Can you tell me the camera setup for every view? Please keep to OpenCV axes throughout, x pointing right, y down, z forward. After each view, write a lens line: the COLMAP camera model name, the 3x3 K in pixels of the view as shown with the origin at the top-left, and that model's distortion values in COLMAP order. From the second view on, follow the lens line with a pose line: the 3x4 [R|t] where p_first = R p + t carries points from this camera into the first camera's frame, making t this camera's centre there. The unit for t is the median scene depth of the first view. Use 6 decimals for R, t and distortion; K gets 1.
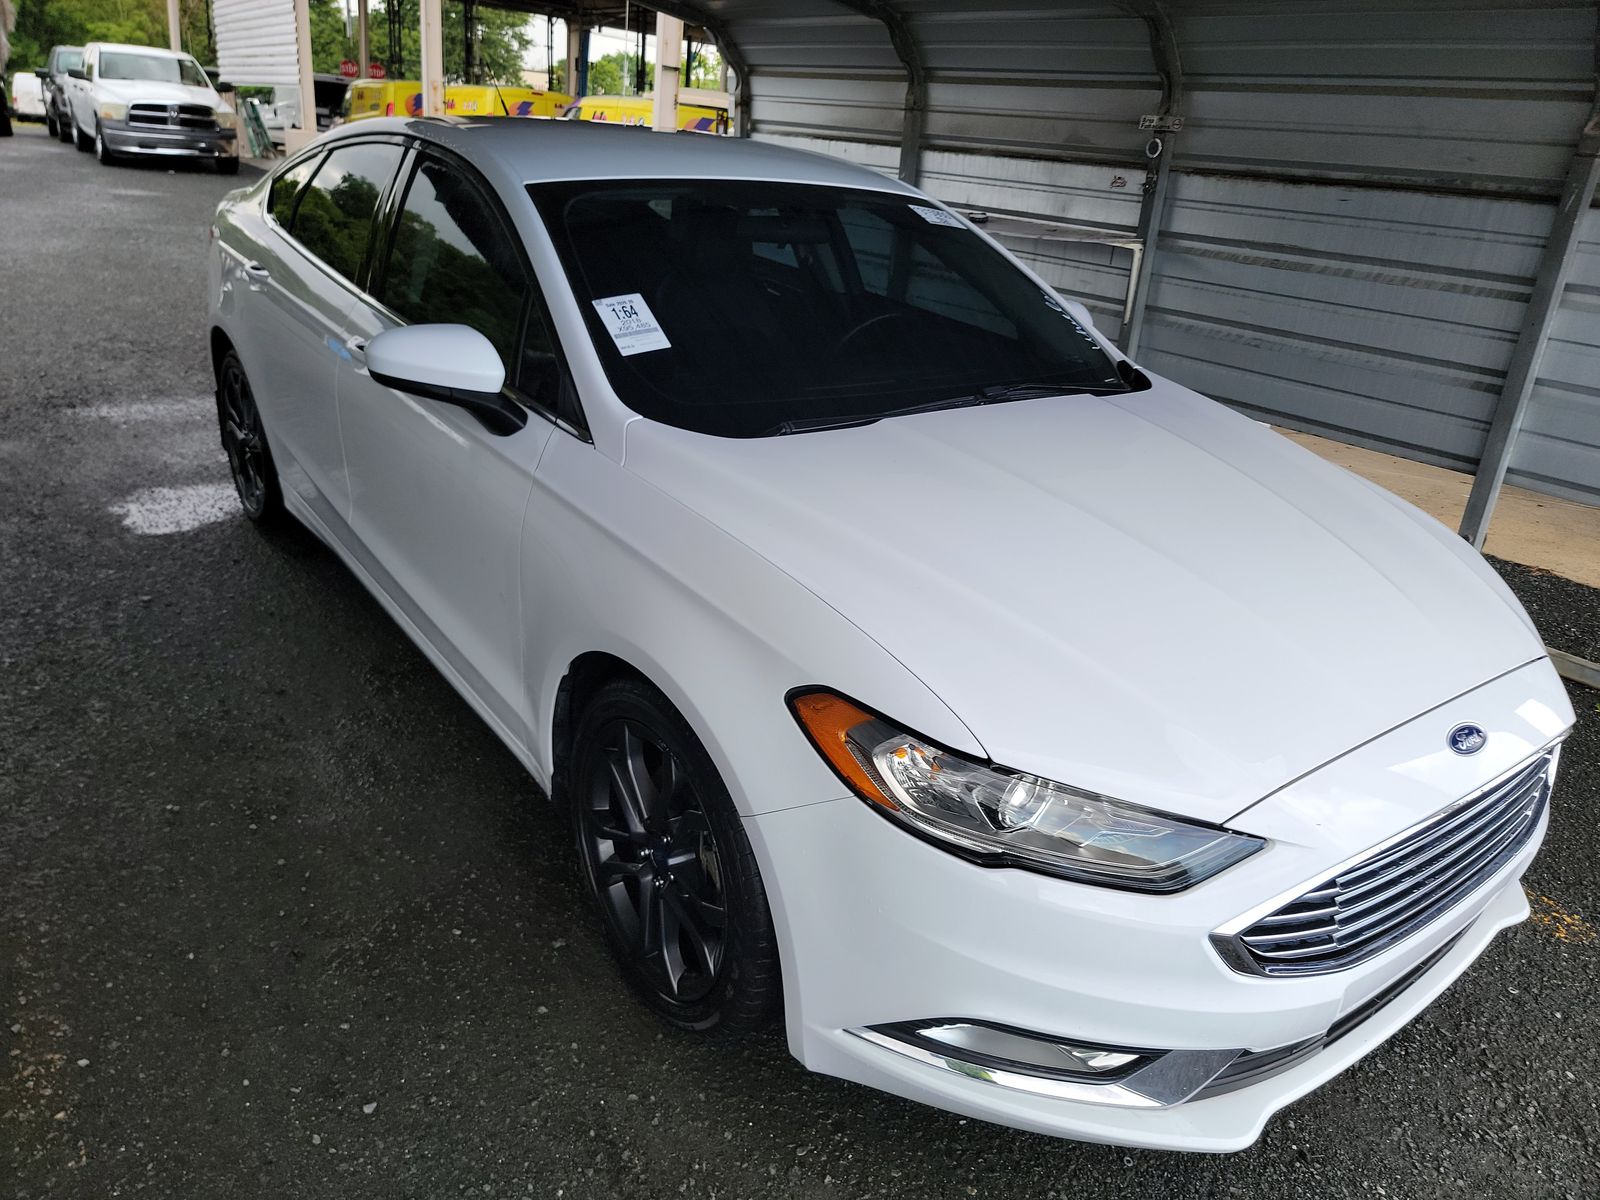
lens RADIAL K [[1118.2, 0, 802.4], [0, 1118.2, 591.7], [0, 0, 1]] dist [0.064873, -0.046804]
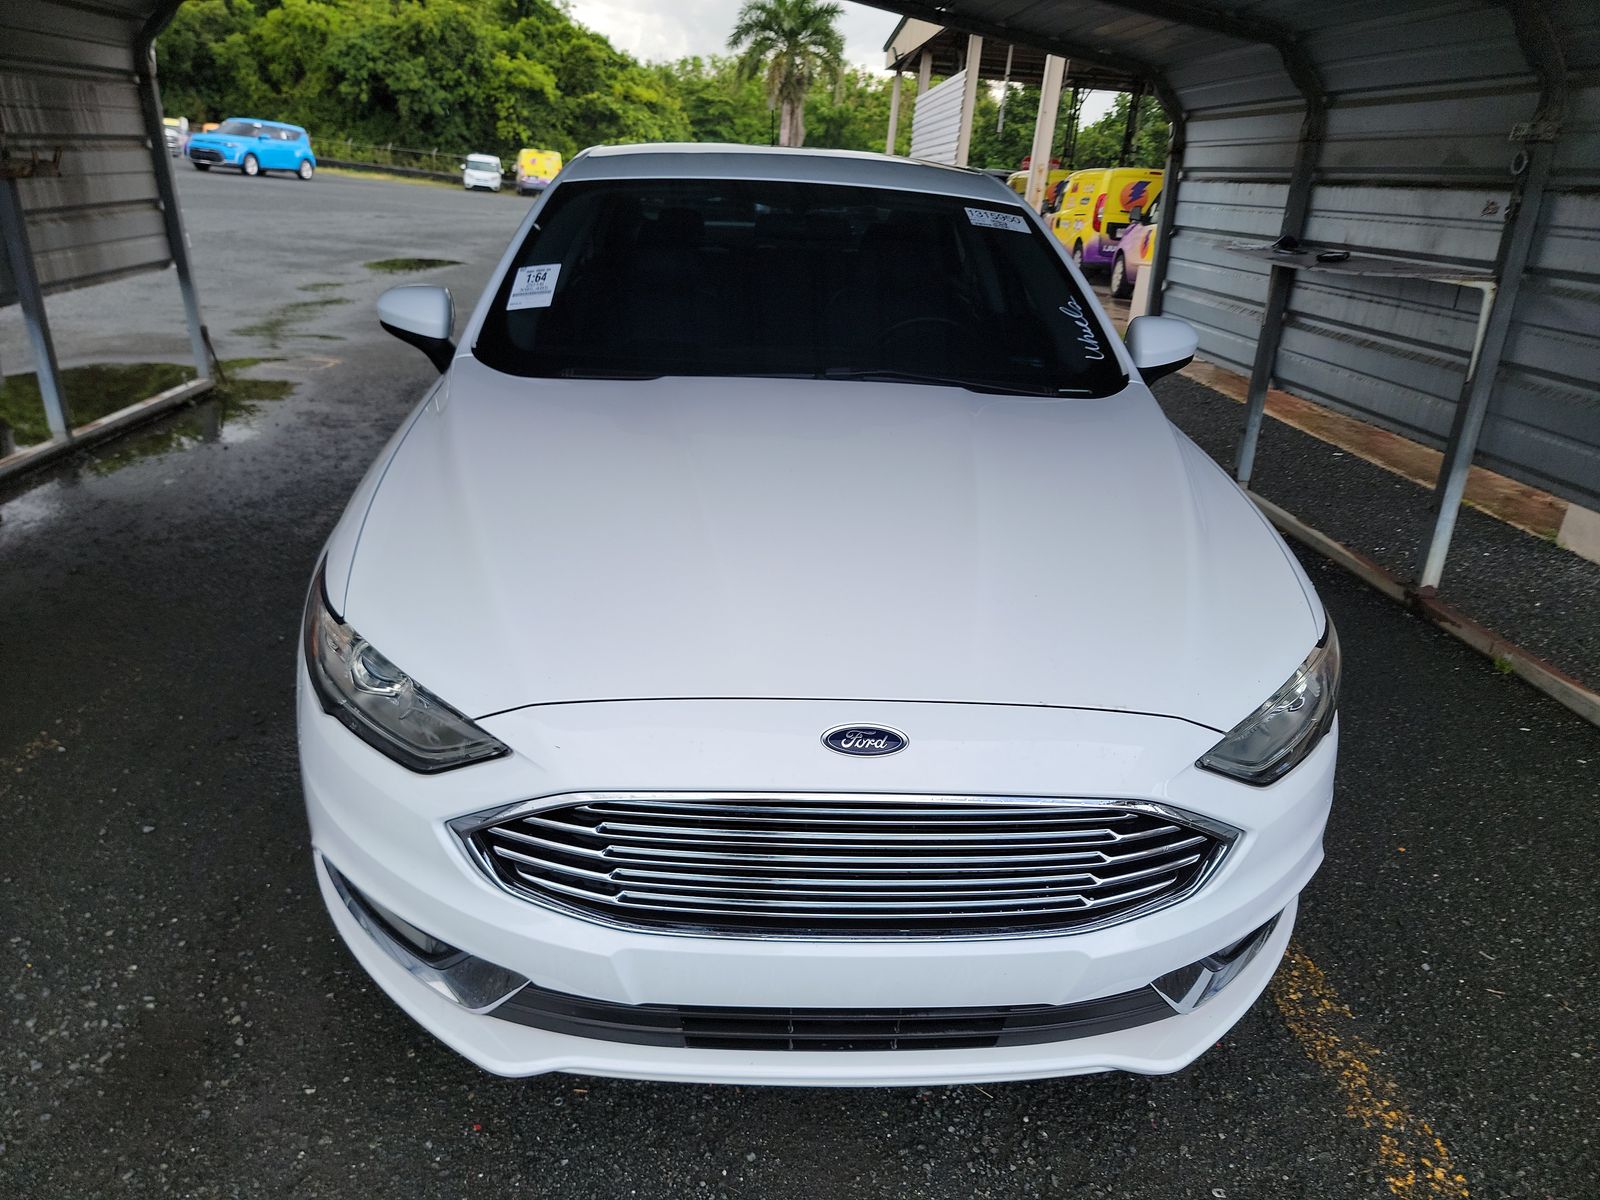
lens RADIAL K [[1118.2, 0, 798.5], [0, 1118.2, 607.4], [0, 0, 1]] dist [0.064873, -0.046804]
pose [[0.826860, 0.170721, -0.535870, 0.359883], [-0.203451, 0.979083, -0.002007, 0.016081], [0.524319, 0.110683, 0.844298, 0.092952]]
